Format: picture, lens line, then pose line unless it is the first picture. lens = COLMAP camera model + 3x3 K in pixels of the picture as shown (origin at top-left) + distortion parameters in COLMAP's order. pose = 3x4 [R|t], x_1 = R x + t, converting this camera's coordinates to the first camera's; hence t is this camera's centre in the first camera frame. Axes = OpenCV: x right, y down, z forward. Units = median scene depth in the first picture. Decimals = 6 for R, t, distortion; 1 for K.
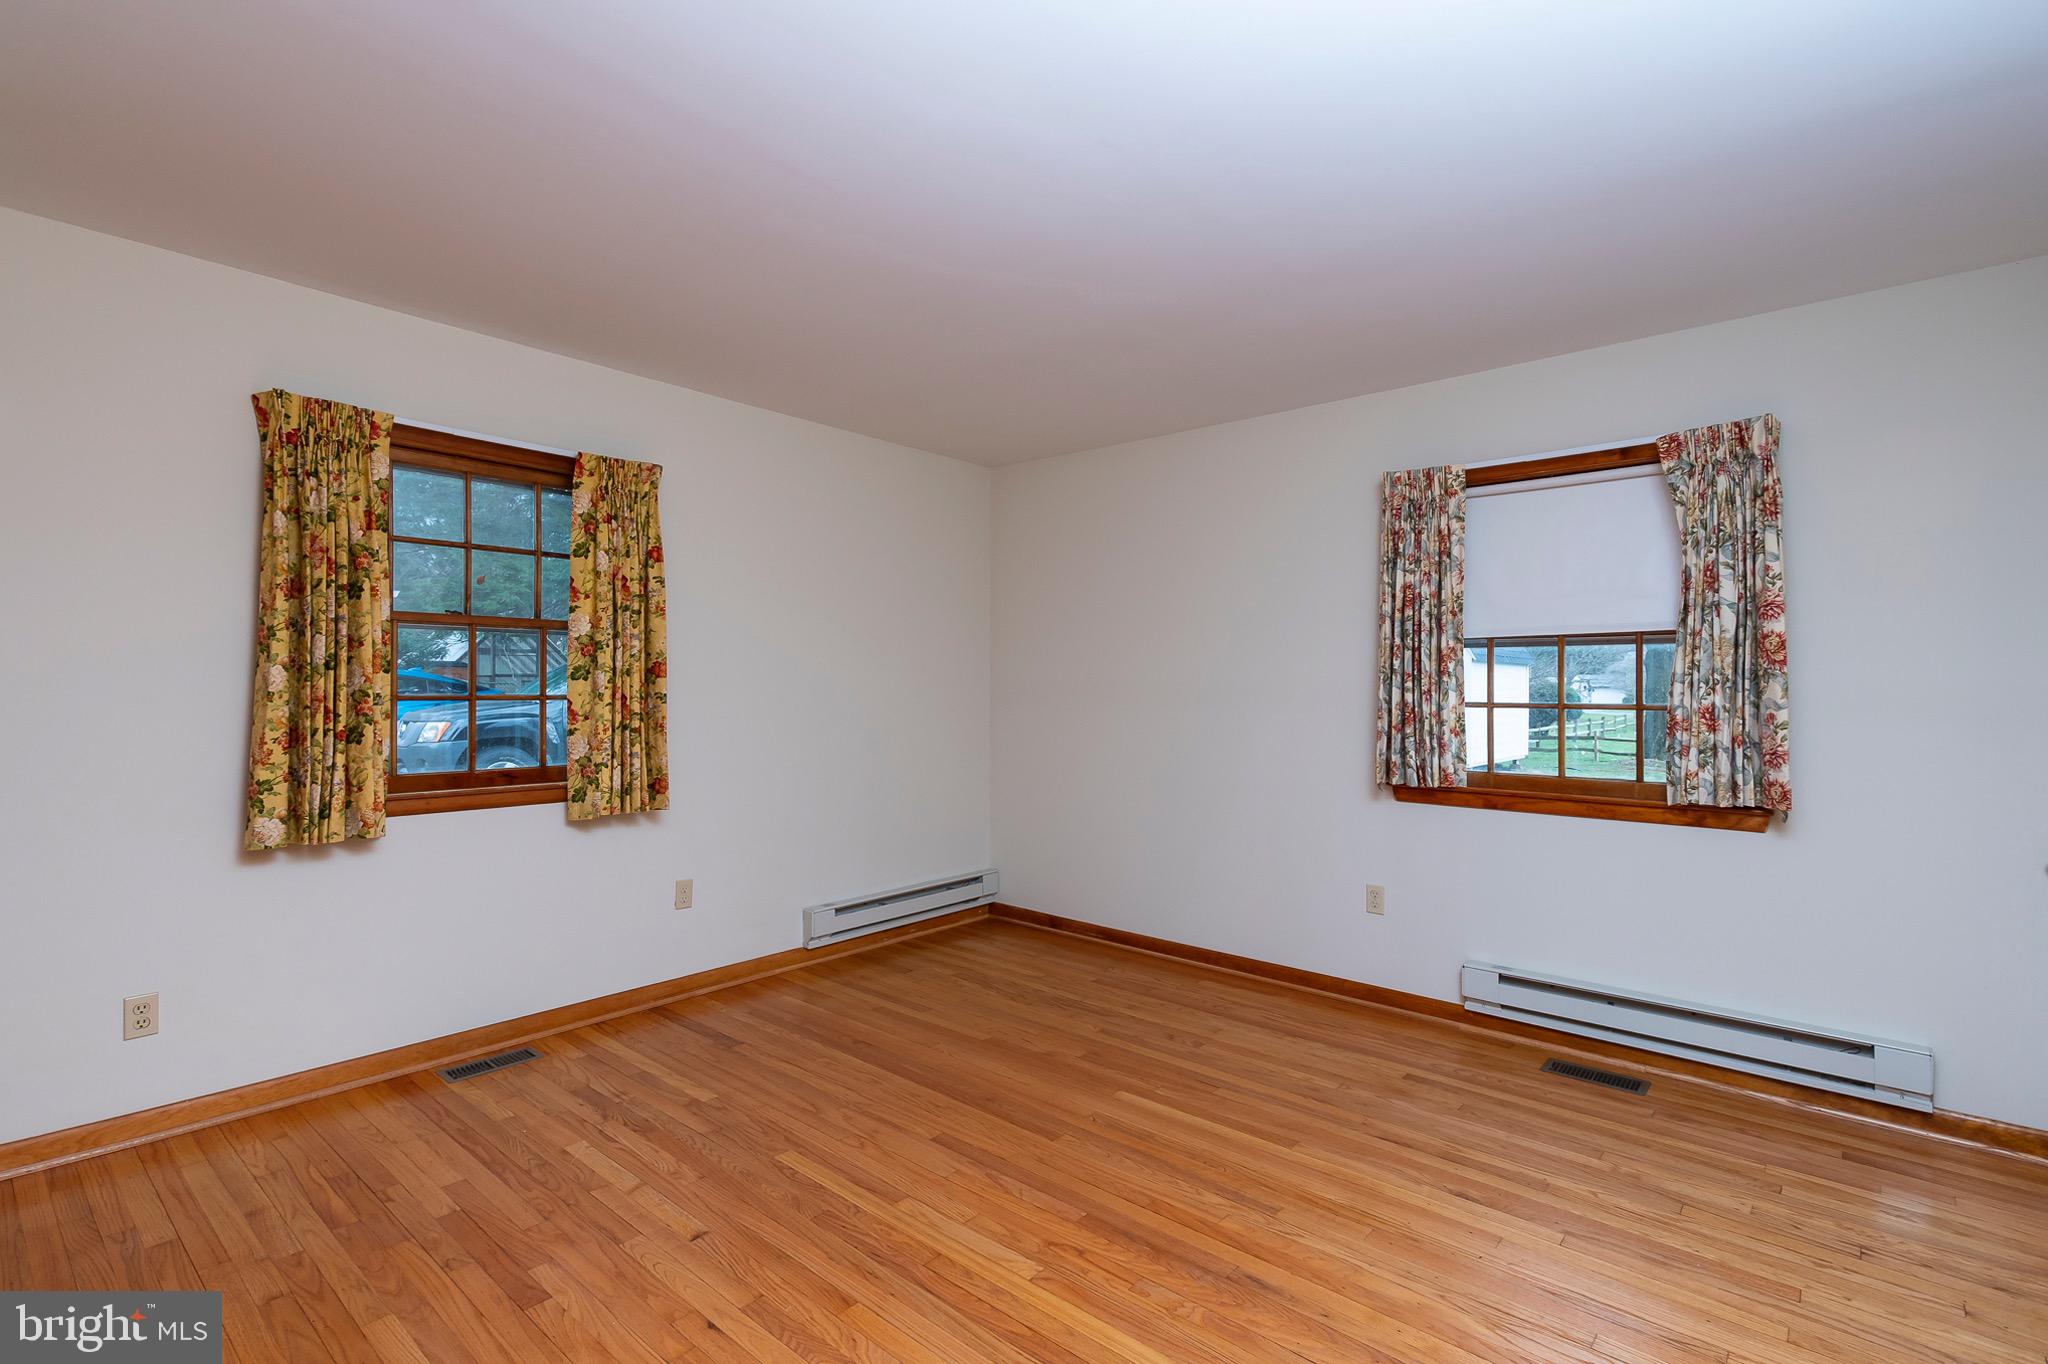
lens RADIAL K [[953.0, 0, 1013.2], [0, 953.0, 685.4], [0, 0, 1]] dist [0.016267, -0.002303]
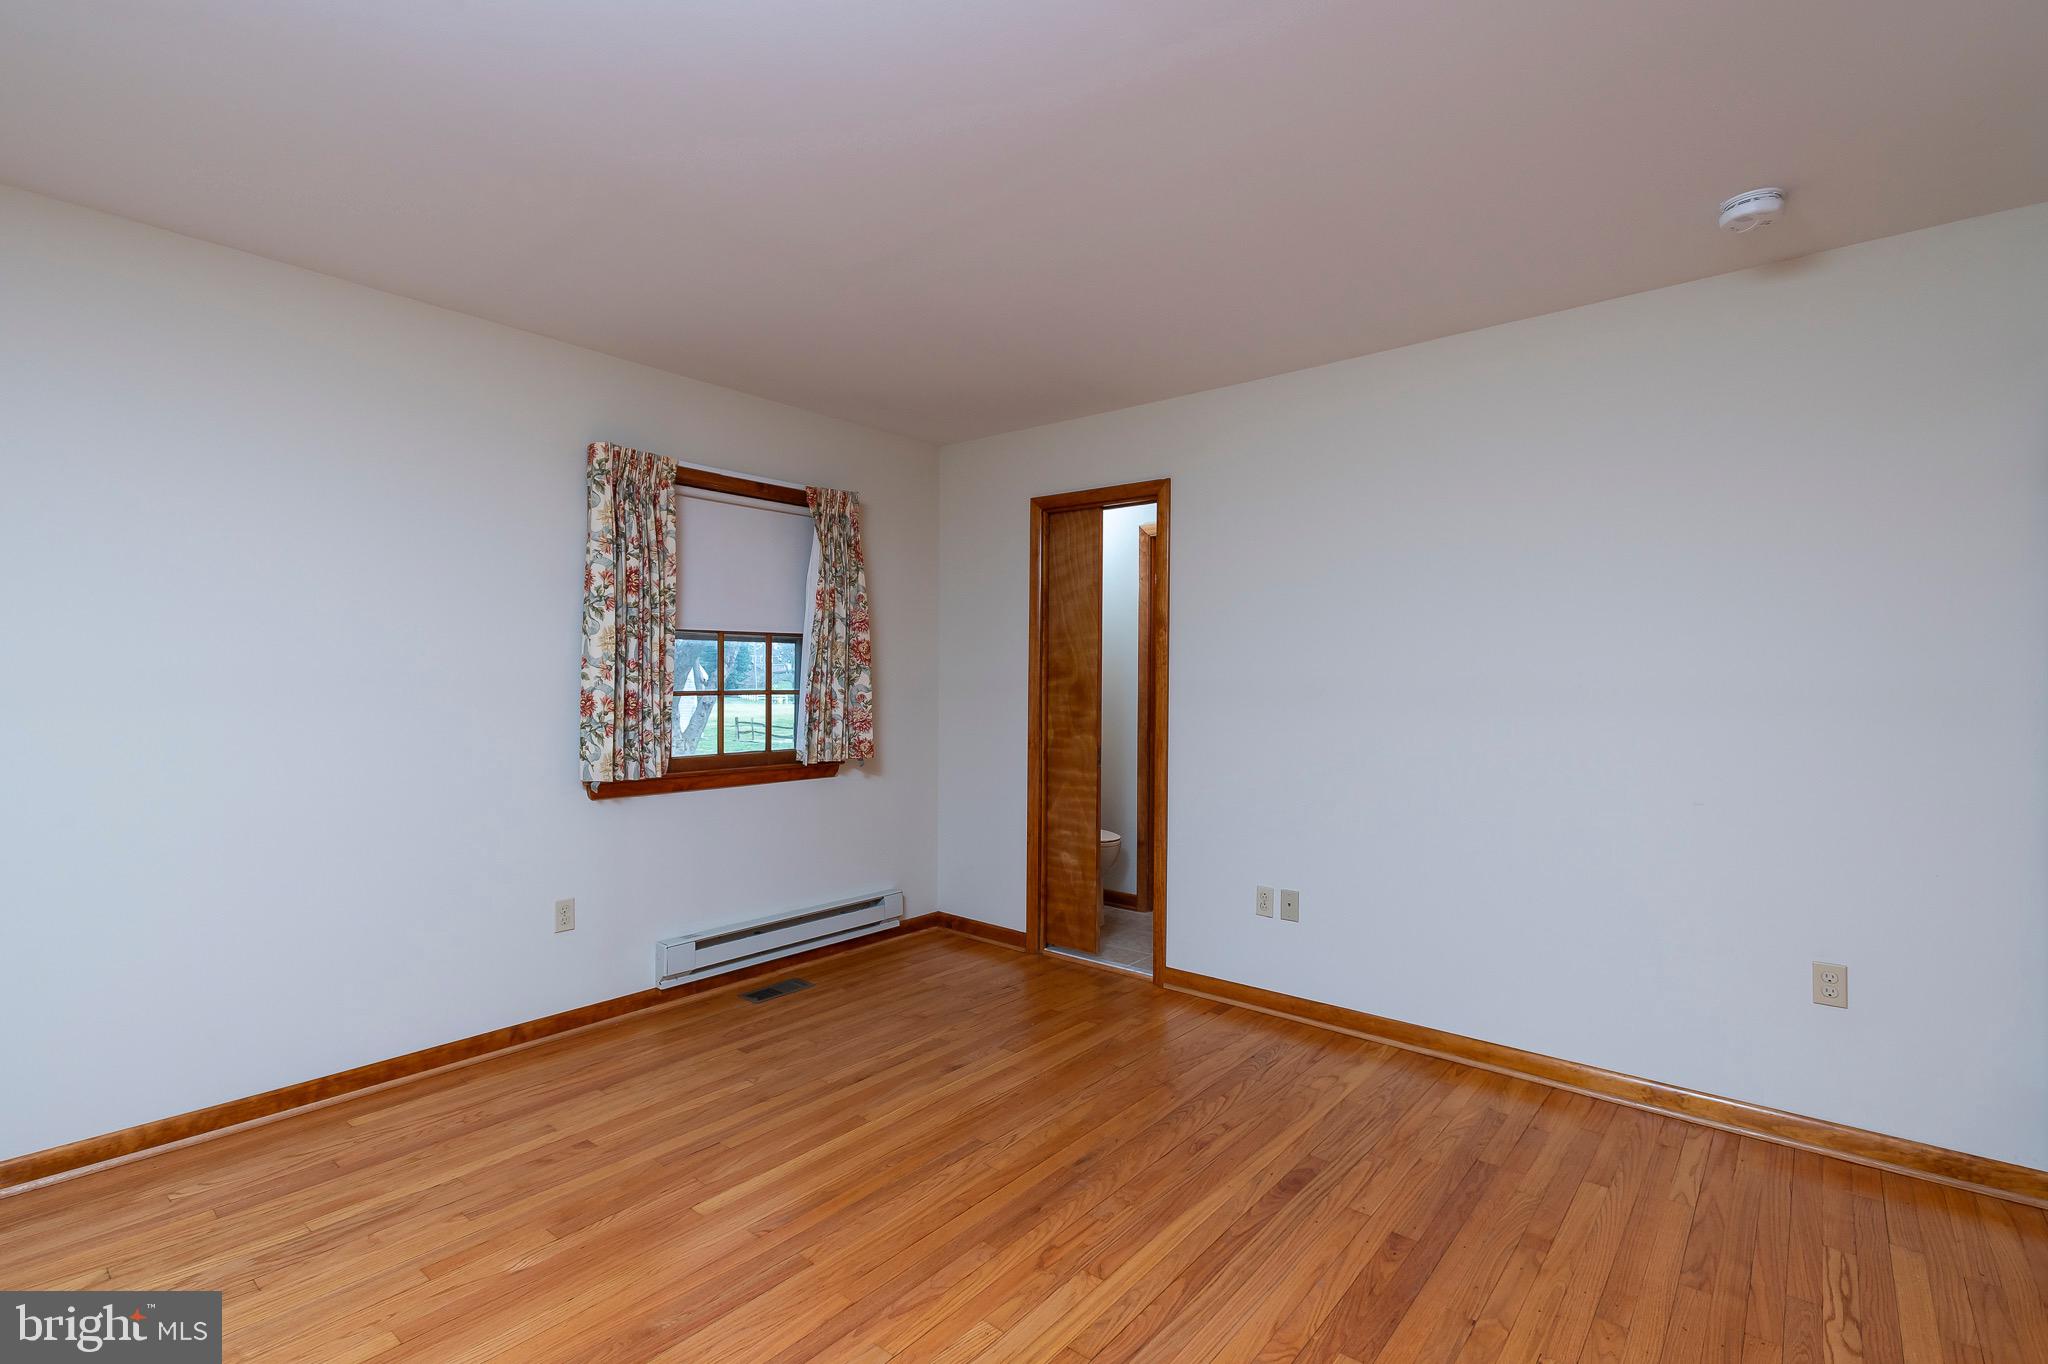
lens RADIAL K [[953.0, 0, 1013.2], [0, 953.0, 677.8], [0, 0, 1]] dist [0.016267, -0.002303]
pose [[-0.044306, -0.002834, 0.999014, -0.612907], [-0.005593, 0.999981, 0.002588, -0.001327], [-0.999002, -0.005473, -0.044321, 0.724698]]
